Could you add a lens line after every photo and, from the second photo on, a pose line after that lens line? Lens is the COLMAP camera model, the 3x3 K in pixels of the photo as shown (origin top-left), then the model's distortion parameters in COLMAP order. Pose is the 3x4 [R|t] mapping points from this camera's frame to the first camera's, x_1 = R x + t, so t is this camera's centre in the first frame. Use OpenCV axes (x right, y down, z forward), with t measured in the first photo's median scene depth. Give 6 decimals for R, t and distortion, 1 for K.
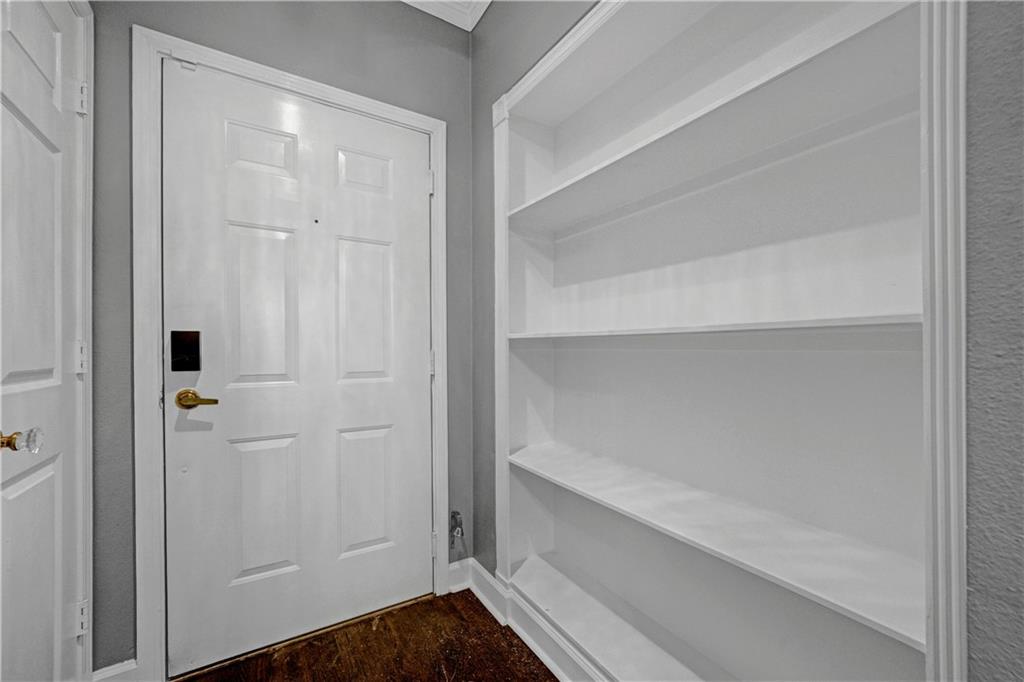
lens RADIAL K [[404.2, 0, 512.4], [0, 404.2, 346.9], [0, 0, 1]] dist [-0.001957, -0.000106]
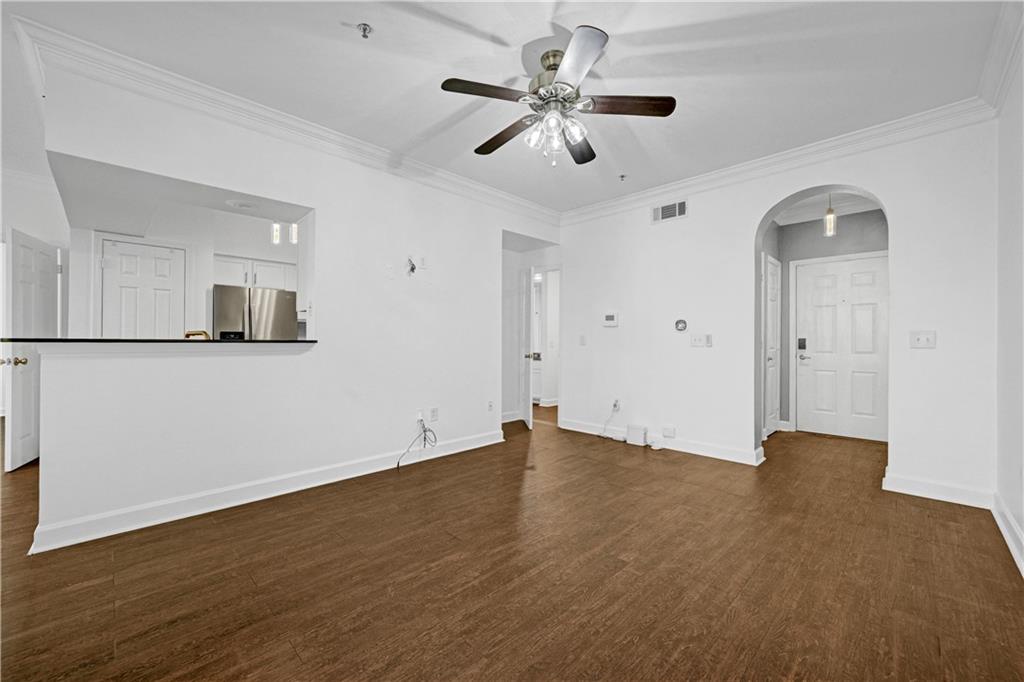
lens RADIAL K [[404.5, 0, 512.0], [0, 404.5, 341.0], [0, 0, 1]] dist [-0.000839, 0.000065]
pose [[0.232712, 0.002989, -0.972541, 1.951119], [-0.001949, 0.999995, 0.002607, -0.019687], [0.972544, 0.001289, 0.232717, -2.191940]]
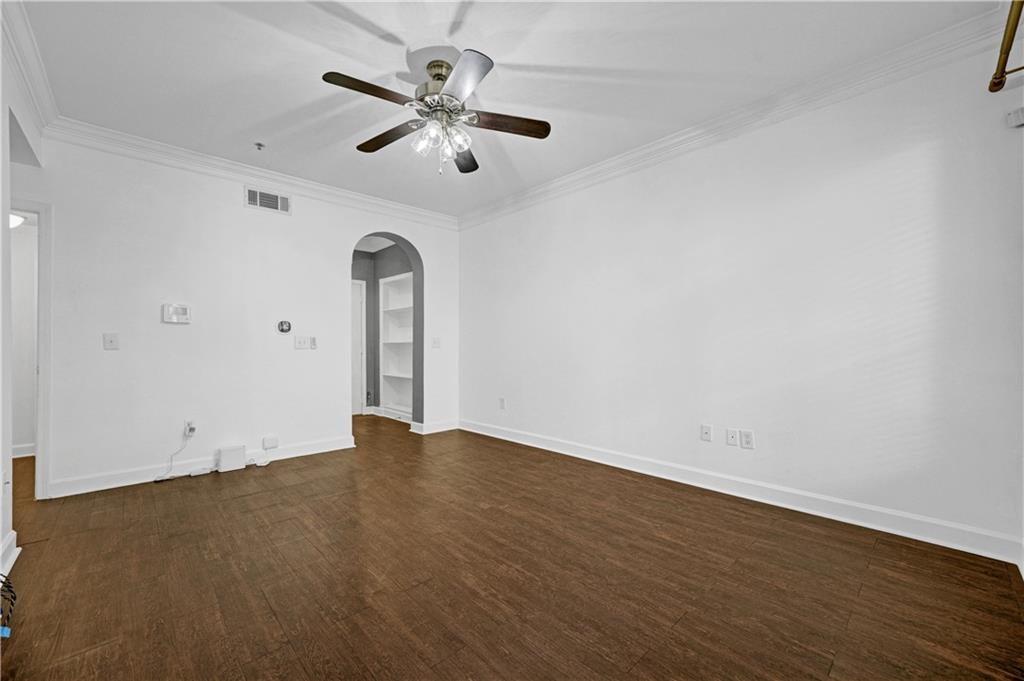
lens RADIAL K [[404.2, 0, 512.4], [0, 404.2, 346.4], [0, 0, 1]] dist [-0.001957, -0.000106]
pose [[0.980704, 0.001239, 0.195494, 0.485013], [-0.001534, 0.999998, 0.001361, 0.000458], [-0.195492, -0.001635, 0.980704, -3.276910]]
